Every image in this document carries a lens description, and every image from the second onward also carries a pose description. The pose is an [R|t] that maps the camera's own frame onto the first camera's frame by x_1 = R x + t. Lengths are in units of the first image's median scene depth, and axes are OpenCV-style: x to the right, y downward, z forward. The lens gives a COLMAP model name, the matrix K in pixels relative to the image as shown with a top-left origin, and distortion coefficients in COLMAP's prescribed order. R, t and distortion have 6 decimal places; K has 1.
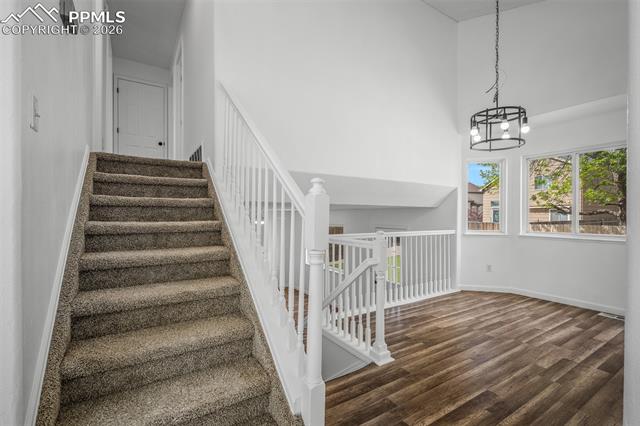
lens RADIAL K [[283.3, 0, 324.3], [0, 283.3, 218.0], [0, 0, 1]] dist [-0.002001, -0.000223]
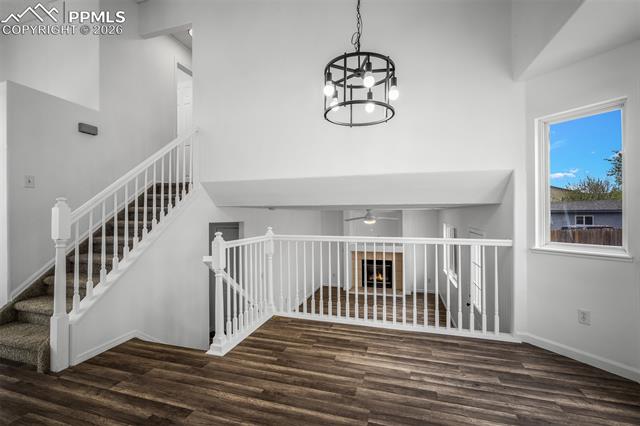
lens RADIAL K [[283.3, 0, 322.2], [0, 283.3, 212.1], [0, 0, 1]] dist [-0.002001, -0.000223]
pose [[0.662009, -0.009055, -0.749442, 0.972393], [-0.000110, 0.999926, -0.012179, -0.013332], [0.749496, 0.008145, 0.661958, 0.440459]]
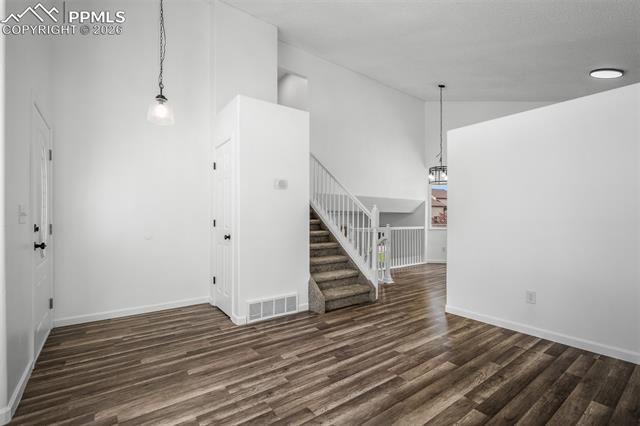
lens RADIAL K [[283.3, 0, 323.6], [0, 283.3, 218.9], [0, 0, 1]] dist [-0.002001, -0.000223]
pose [[0.997423, -0.003210, 0.071679, -0.357282], [0.003774, 0.999963, -0.007726, 0.013316], [-0.071652, 0.007977, 0.997398, -0.902976]]
